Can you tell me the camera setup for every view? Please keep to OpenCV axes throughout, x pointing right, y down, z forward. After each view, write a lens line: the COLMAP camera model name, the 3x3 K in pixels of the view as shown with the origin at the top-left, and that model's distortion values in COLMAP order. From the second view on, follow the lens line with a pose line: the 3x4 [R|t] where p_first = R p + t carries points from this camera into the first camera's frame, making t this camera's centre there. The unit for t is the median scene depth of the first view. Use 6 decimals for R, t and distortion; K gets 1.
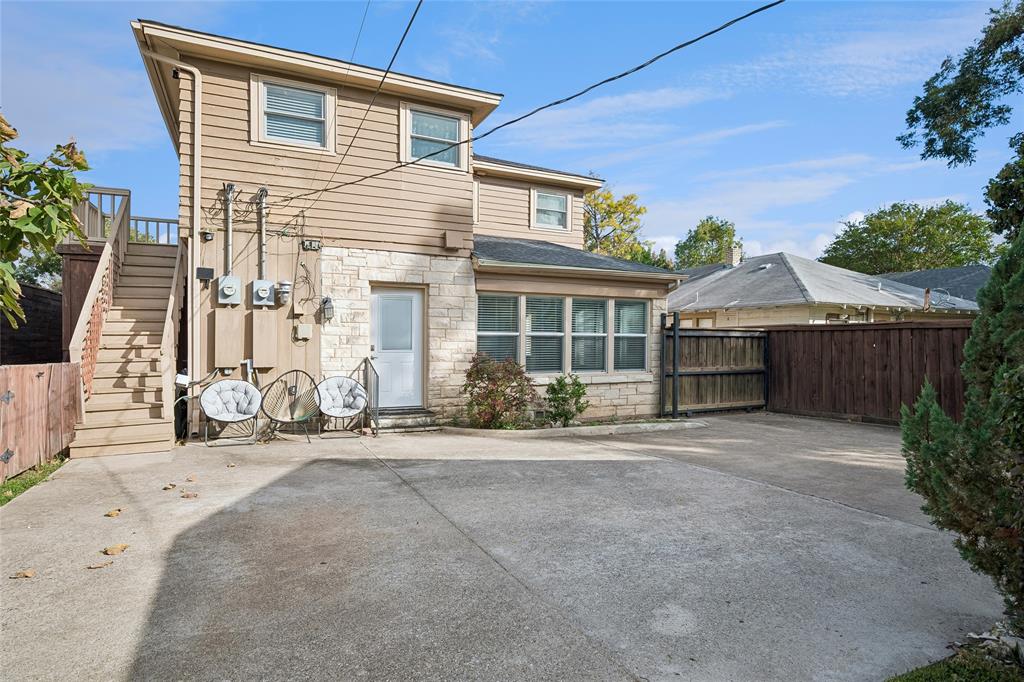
lens RADIAL K [[563.7, 0, 512.0], [0, 563.7, 341.0], [0, 0, 1]] dist [0.000851, 0.000319]
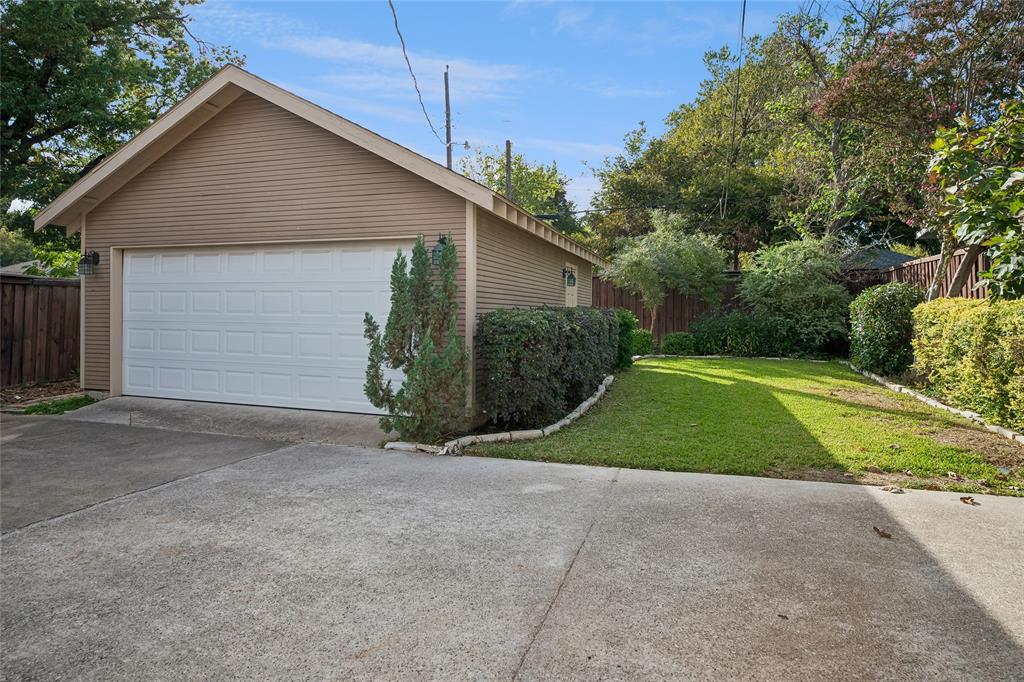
lens RADIAL K [[563.7, 0, 512.0], [0, 563.7, 341.0], [0, 0, 1]] dist [0.000851, 0.000319]
pose [[-0.723487, -0.046011, 0.688803, -0.493132], [-0.020392, 0.998765, 0.045297, 0.017669], [-0.690037, 0.018726, -0.723532, 1.533061]]
